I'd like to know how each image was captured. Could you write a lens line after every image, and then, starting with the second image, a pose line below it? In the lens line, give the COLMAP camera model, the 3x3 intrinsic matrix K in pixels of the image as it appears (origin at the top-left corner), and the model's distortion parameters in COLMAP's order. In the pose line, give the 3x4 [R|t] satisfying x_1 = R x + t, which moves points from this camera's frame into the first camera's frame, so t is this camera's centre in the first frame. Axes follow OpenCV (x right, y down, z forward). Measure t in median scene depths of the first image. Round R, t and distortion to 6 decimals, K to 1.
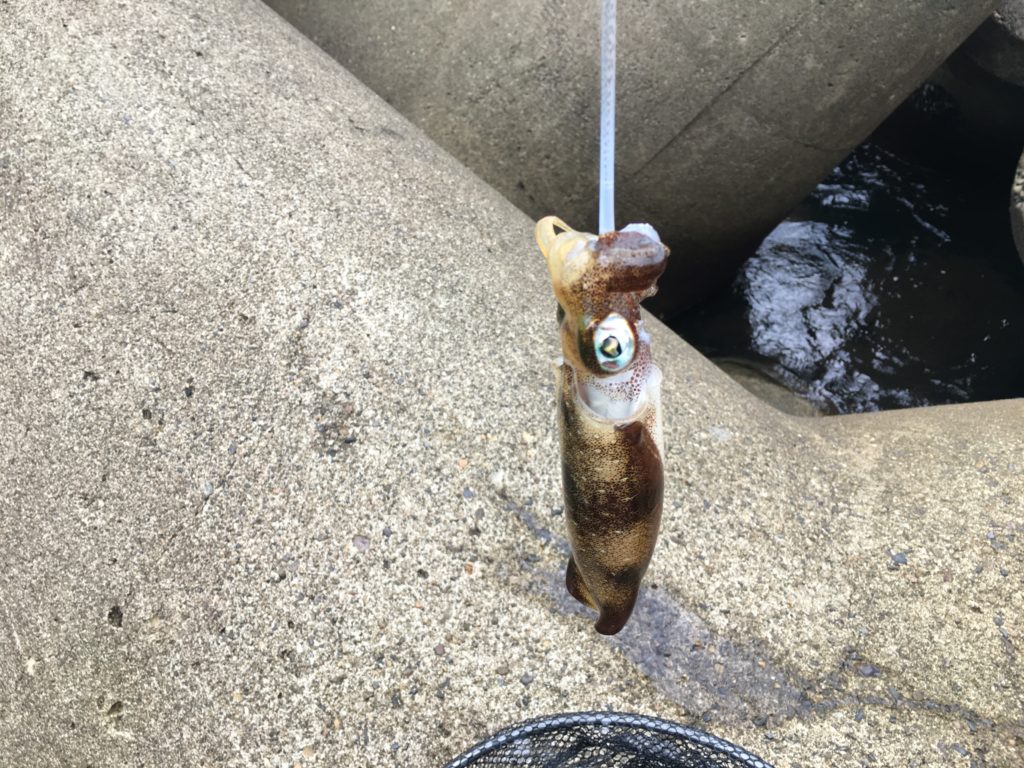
lens RADIAL K [[881.1, 0, 507.4], [0, 881.1, 383.6], [0, 0, 1]] dist [0.078036, -0.120879]
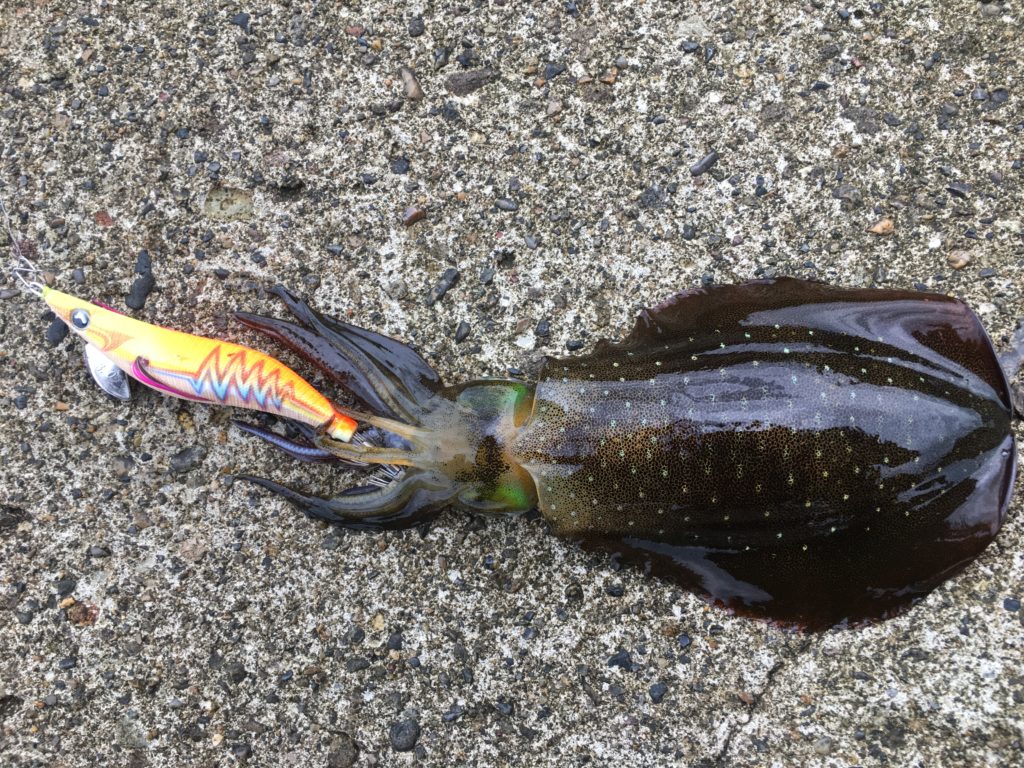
lens RADIAL K [[881.1, 0, 514.7], [0, 881.1, 383.7], [0, 0, 1]] dist [0.078036, -0.120879]
pose [[0.733838, -0.655229, -0.179324, 0.178055], [0.630102, 0.557870, 0.540141, 0.069549], [-0.253877, -0.509369, 0.822247, 0.631353]]
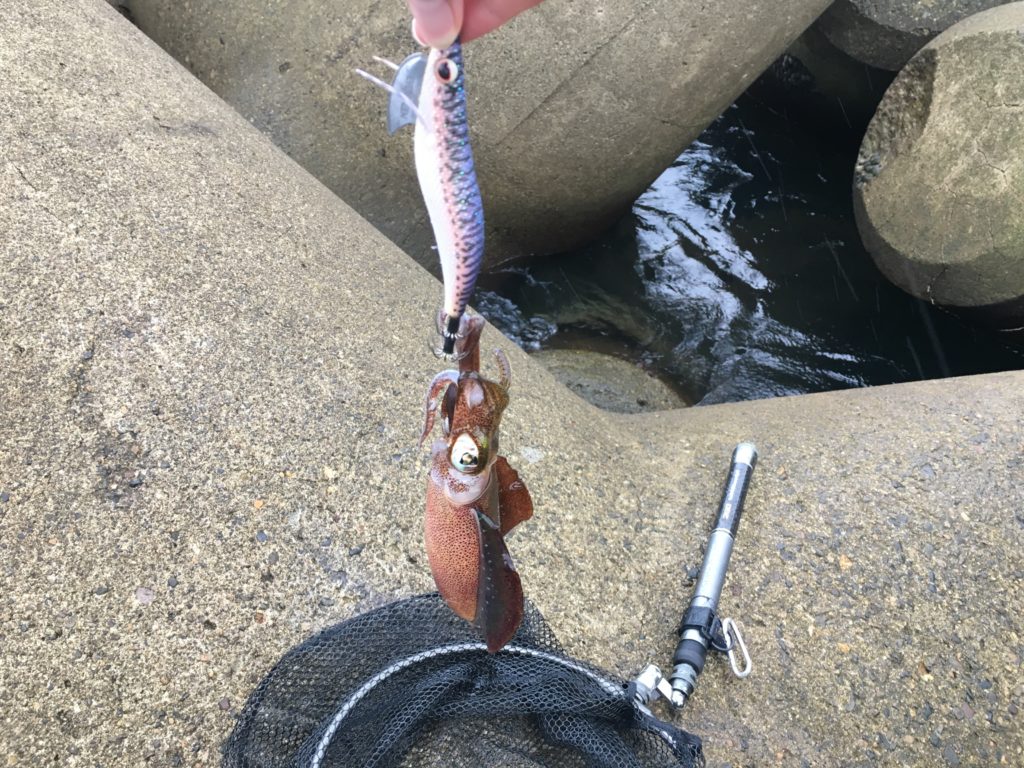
lens RADIAL K [[881.1, 0, 512.2], [0, 881.1, 379.9], [0, 0, 1]] dist [0.078036, -0.120879]
pose [[0.992226, -0.008082, 0.124186, 0.101278], [0.000281, 0.998032, 0.062703, -0.102102], [-0.124448, -0.062180, 0.990276, 0.002282]]
